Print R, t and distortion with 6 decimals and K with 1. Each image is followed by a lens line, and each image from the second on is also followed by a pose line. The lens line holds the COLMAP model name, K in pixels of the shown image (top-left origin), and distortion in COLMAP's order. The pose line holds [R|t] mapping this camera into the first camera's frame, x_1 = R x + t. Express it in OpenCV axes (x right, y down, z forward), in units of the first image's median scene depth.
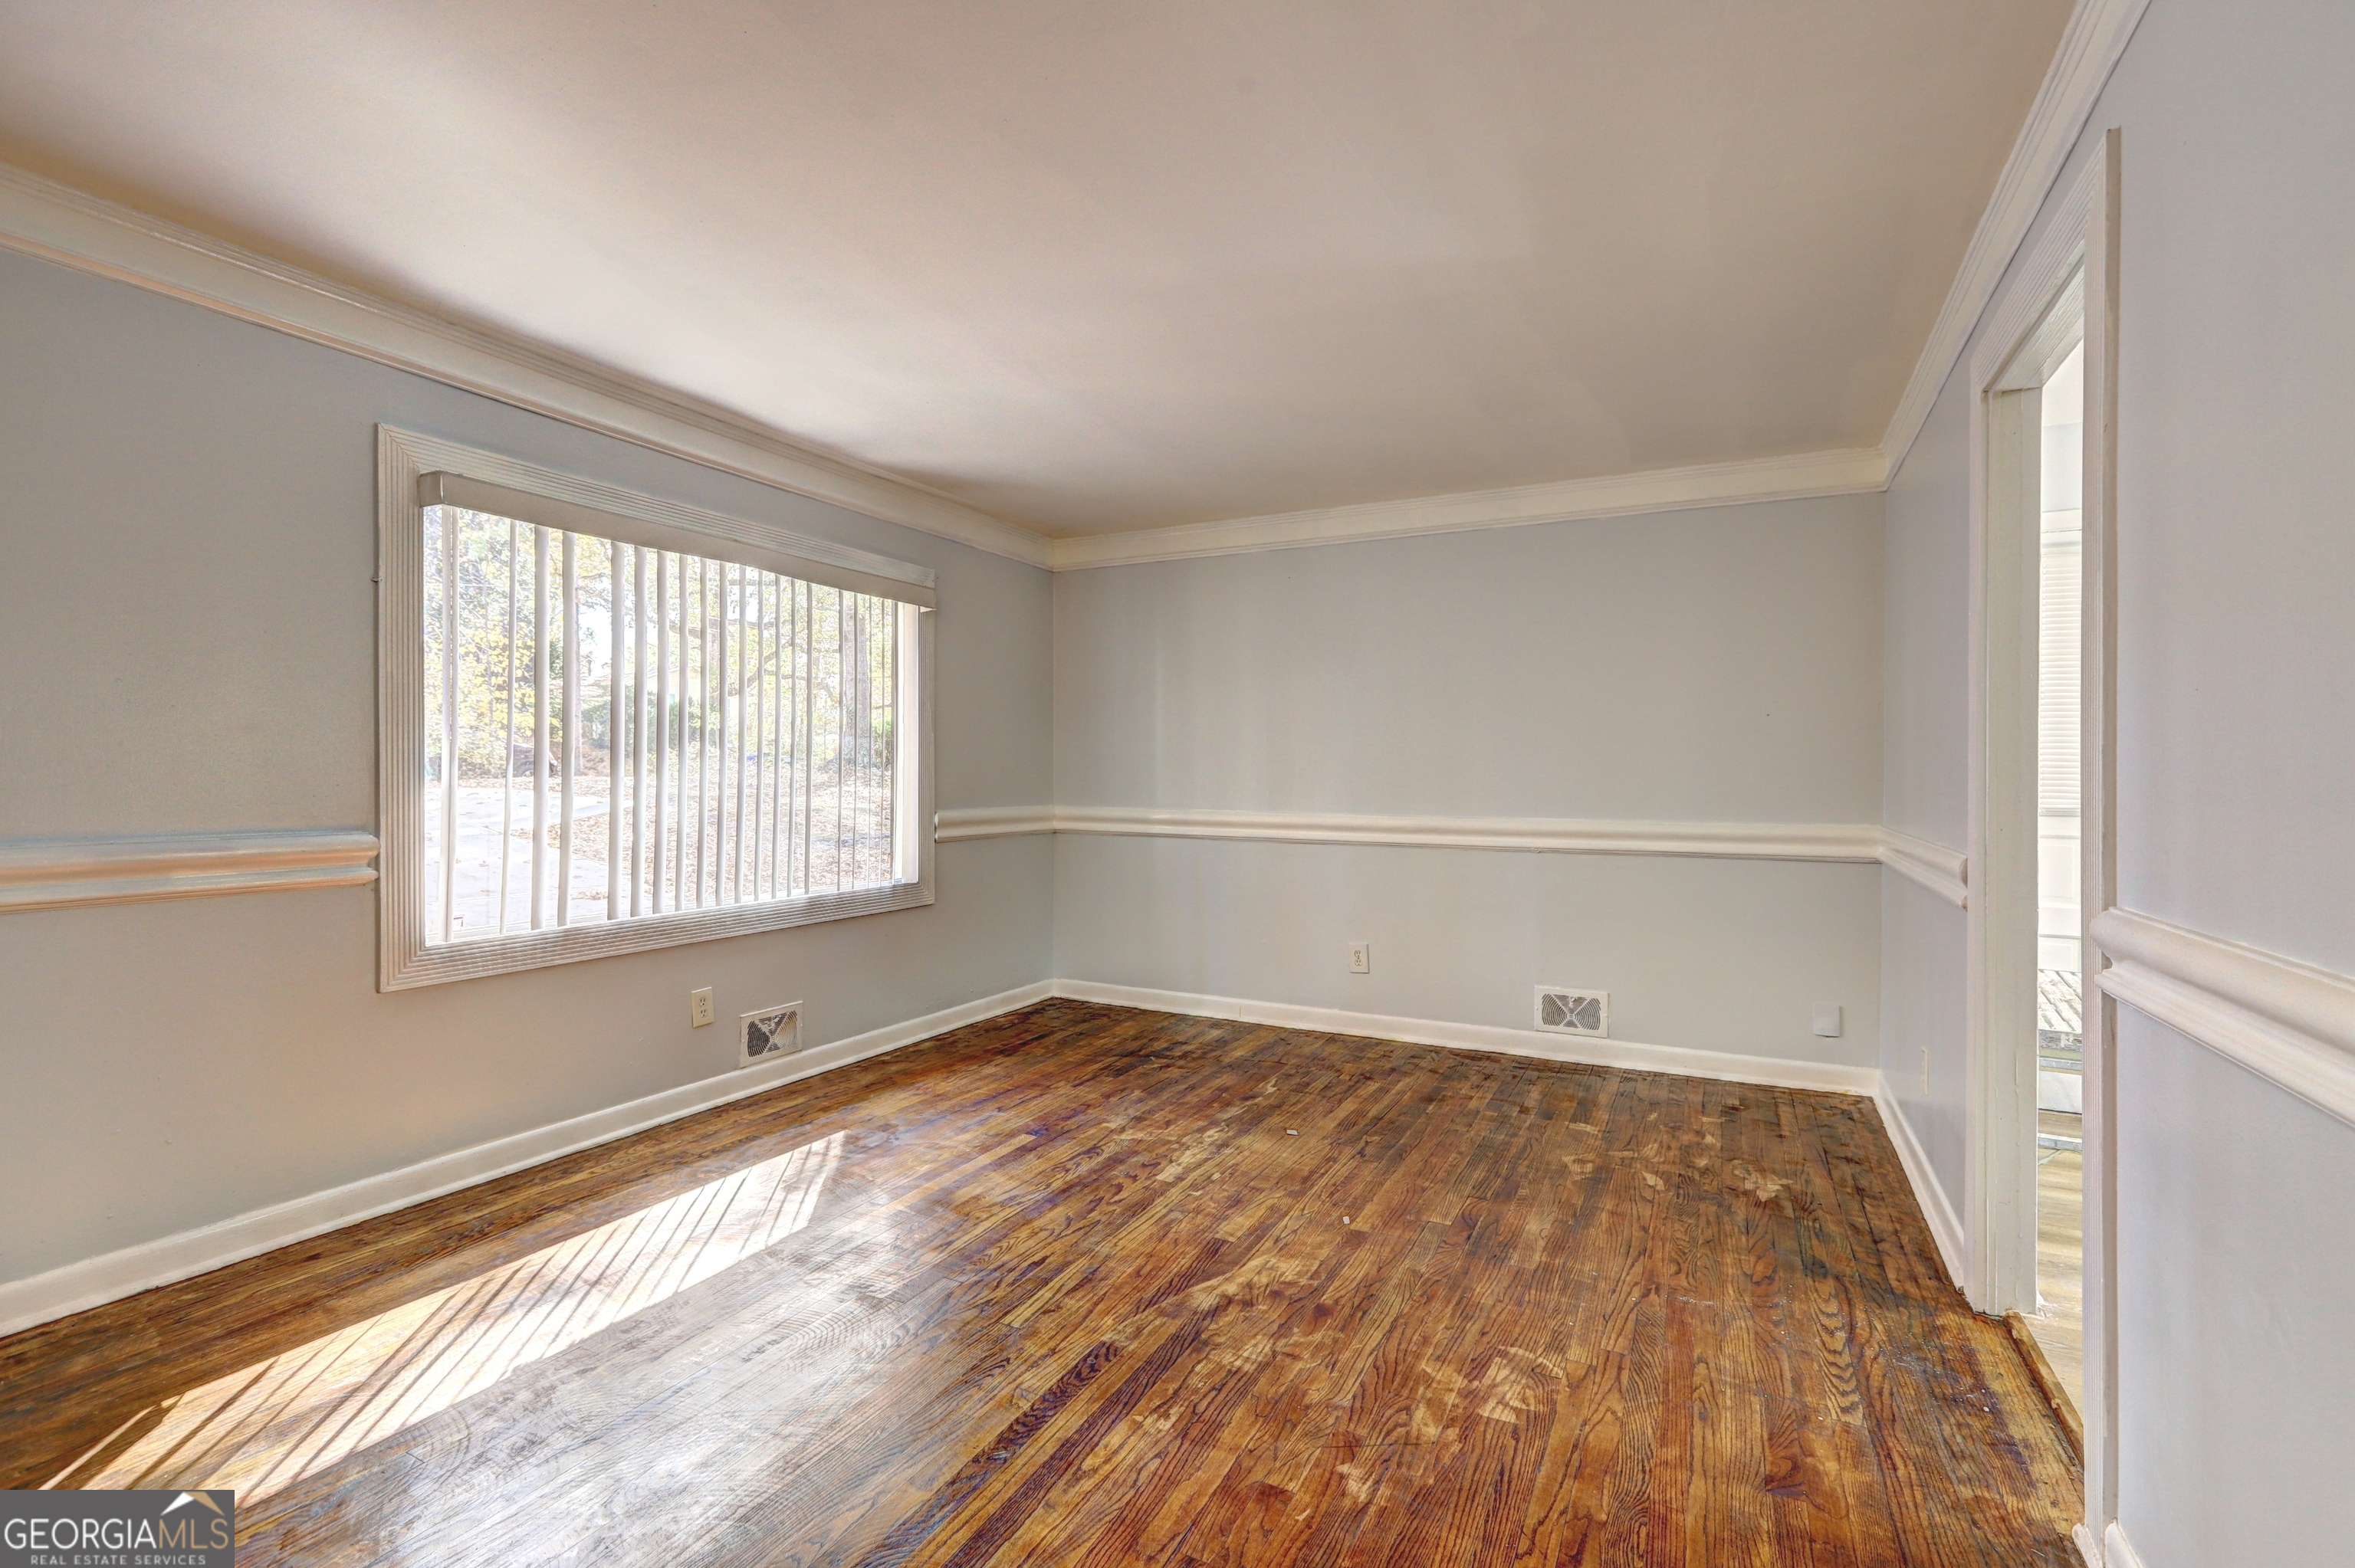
lens RADIAL K [[1062.3, 0, 1163.6], [0, 1062.3, 777.2], [0, 0, 1]] dist [-0.001421, 0.001086]
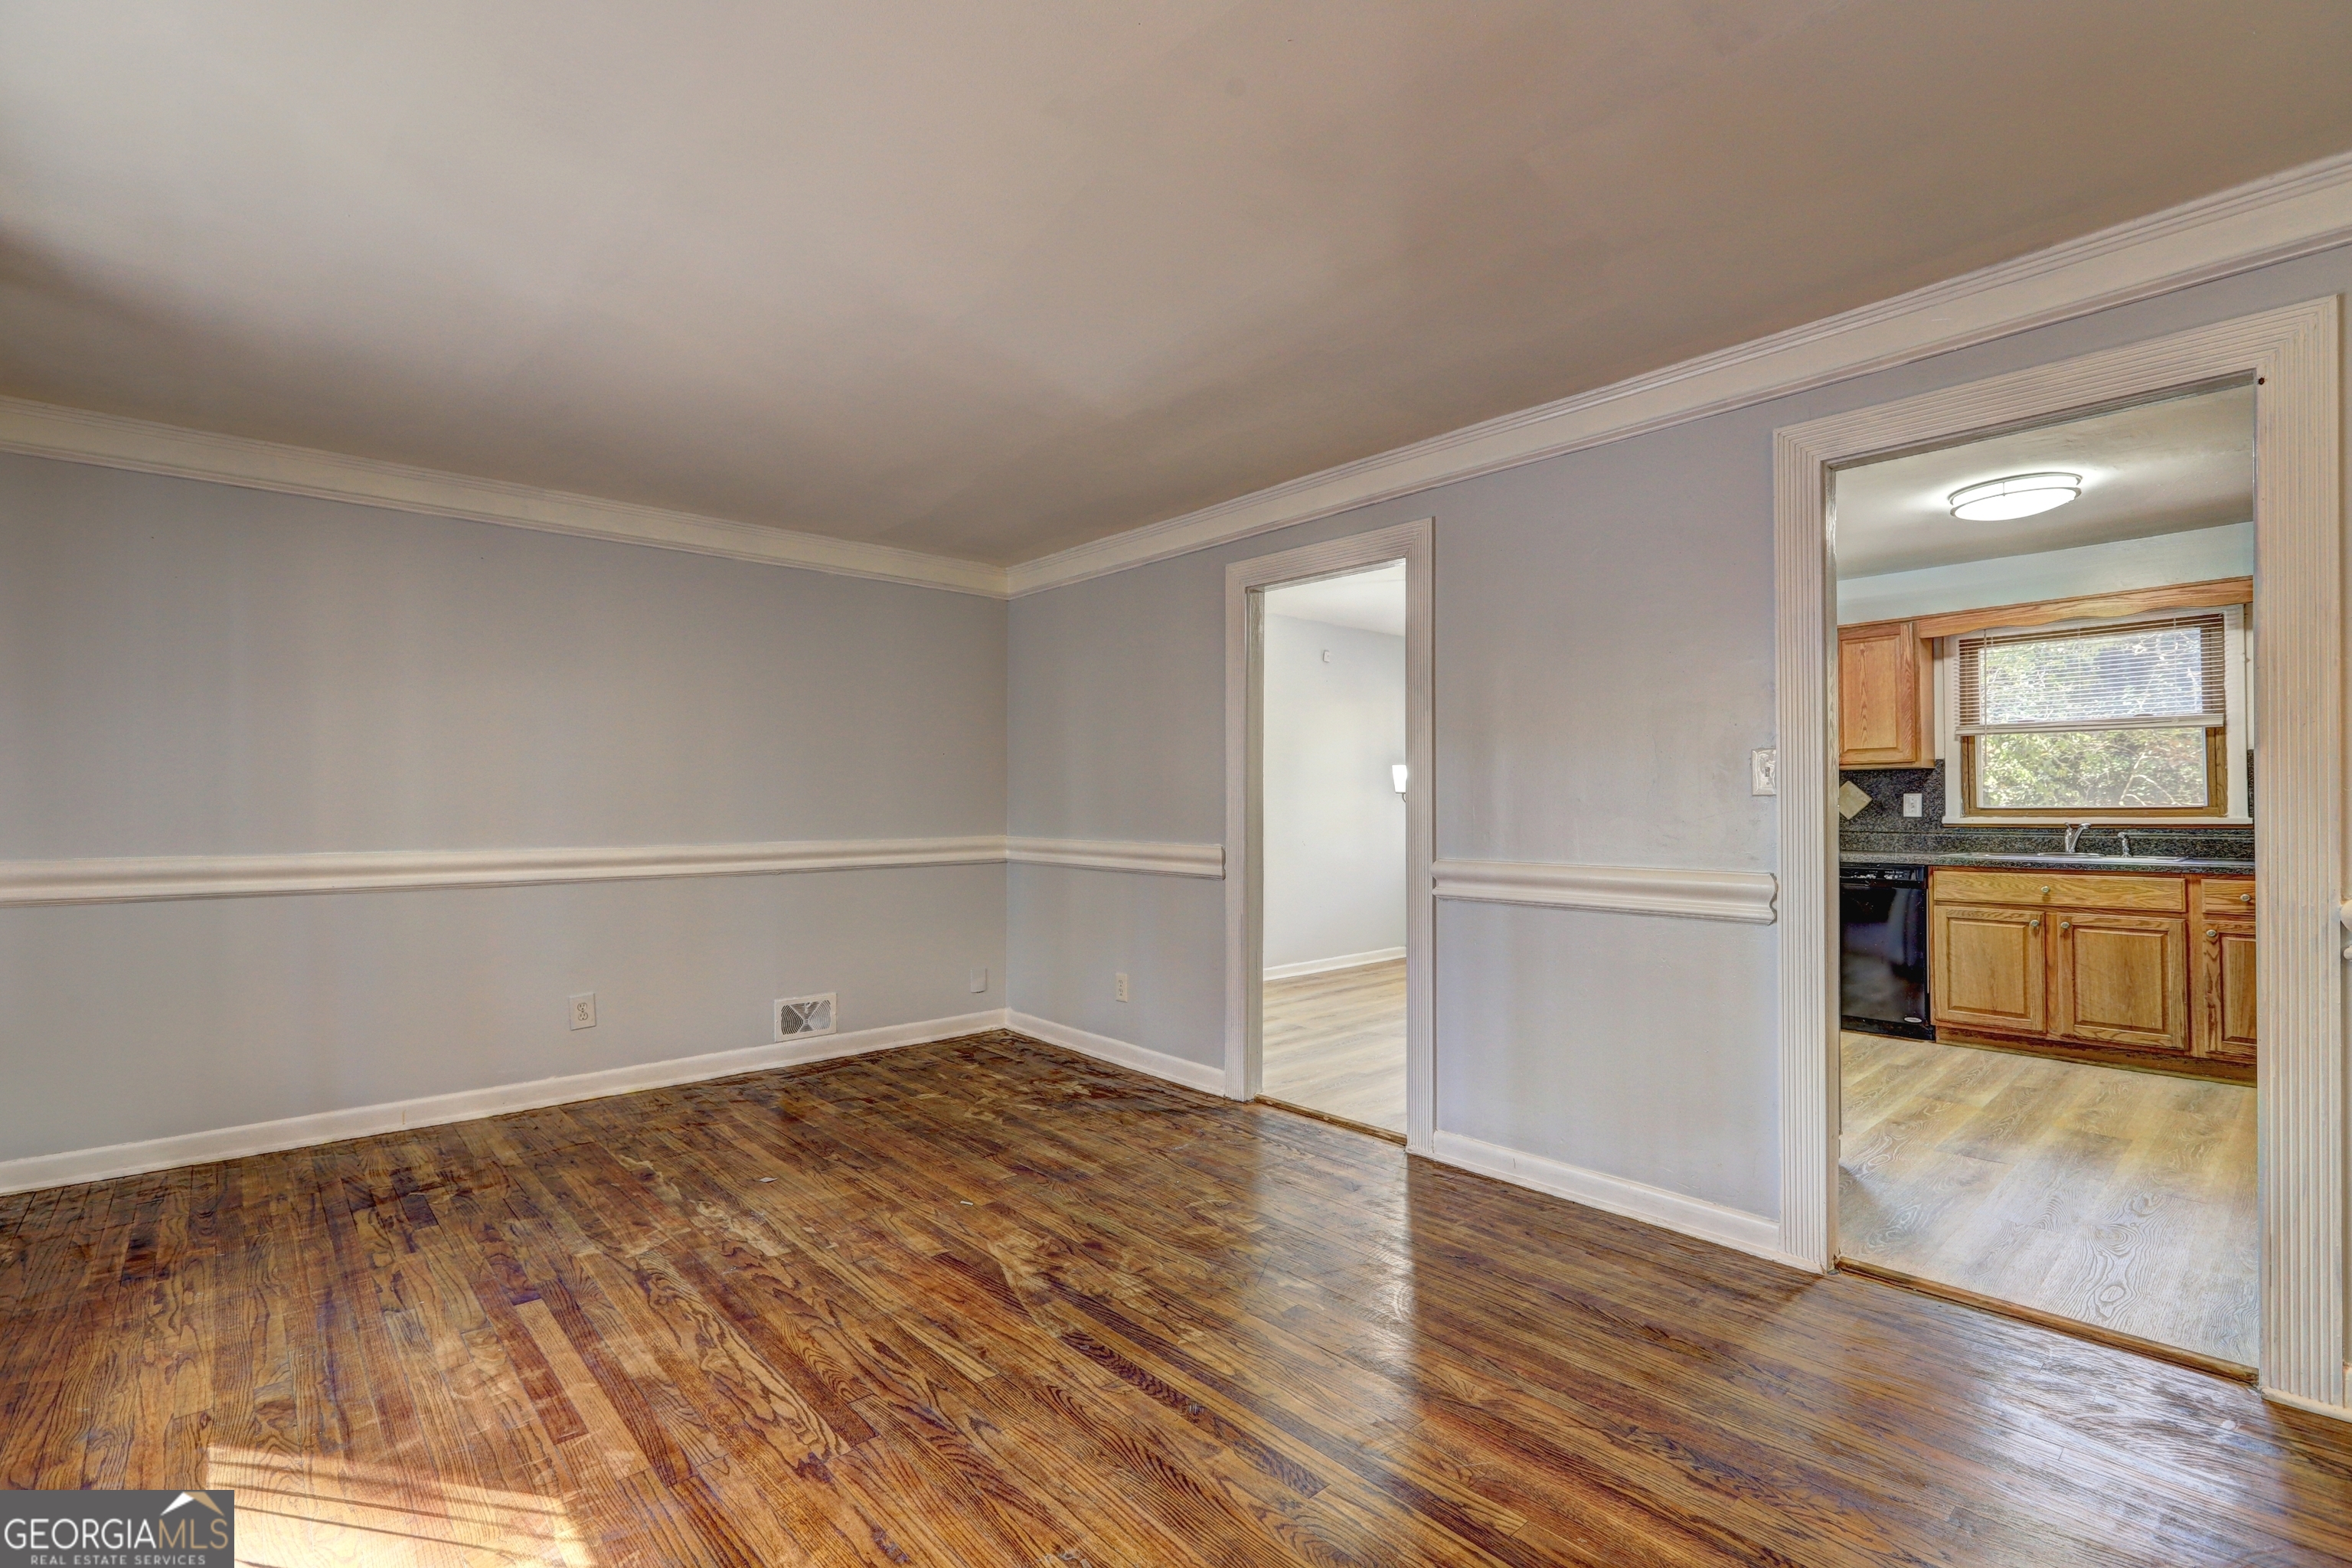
lens RADIAL K [[1061.1, 0, 1171.0], [0, 1061.1, 787.5], [0, 0, 1]] dist [-0.001421, 0.001086]
pose [[0.353360, 0.006744, 0.935463, -0.769950], [0.004882, 0.999947, -0.009053, -0.006589], [-0.935475, 0.007766, 0.353308, 0.391520]]
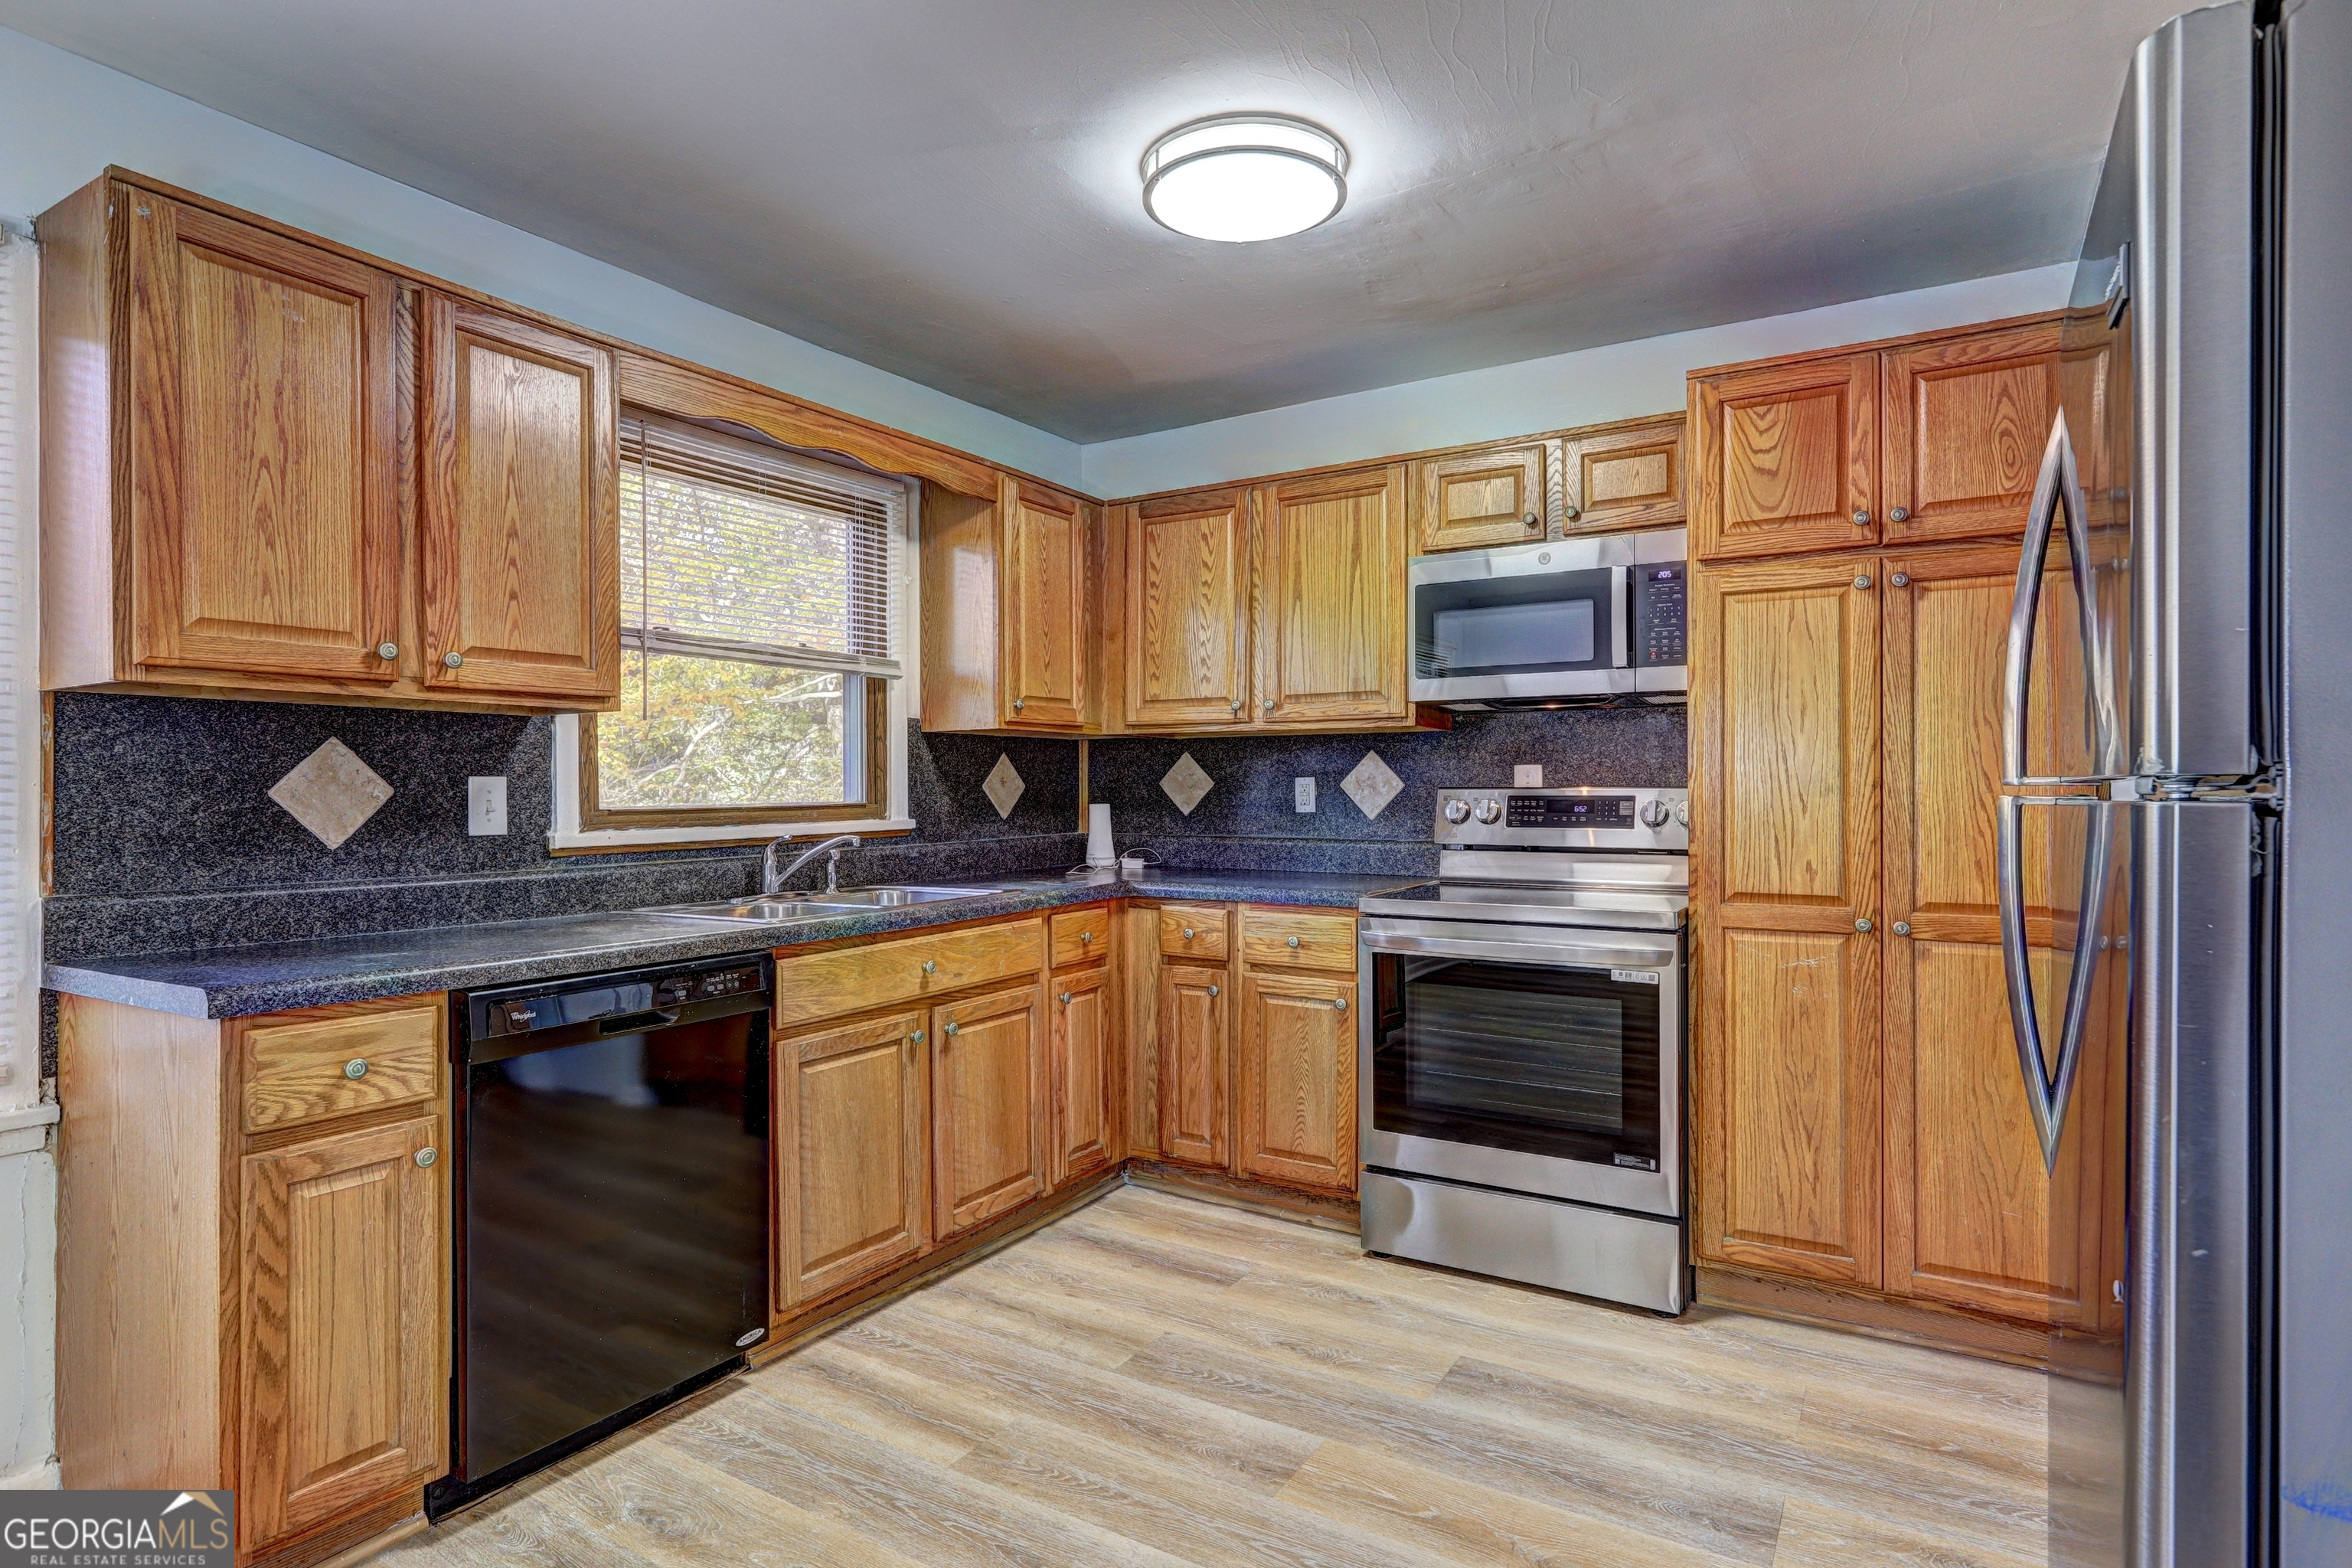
lens RADIAL K [[1261.9, 0, 1175.5], [0, 1261.9, 787.8], [0, 0, 1]] dist [0.000398, 0.000083]
pose [[-0.997951, -0.001399, 0.063965, 0.951061], [-0.001401, 0.999999, 0.000015, 0.000769], [-0.063965, -0.000075, -0.997952, 0.687086]]
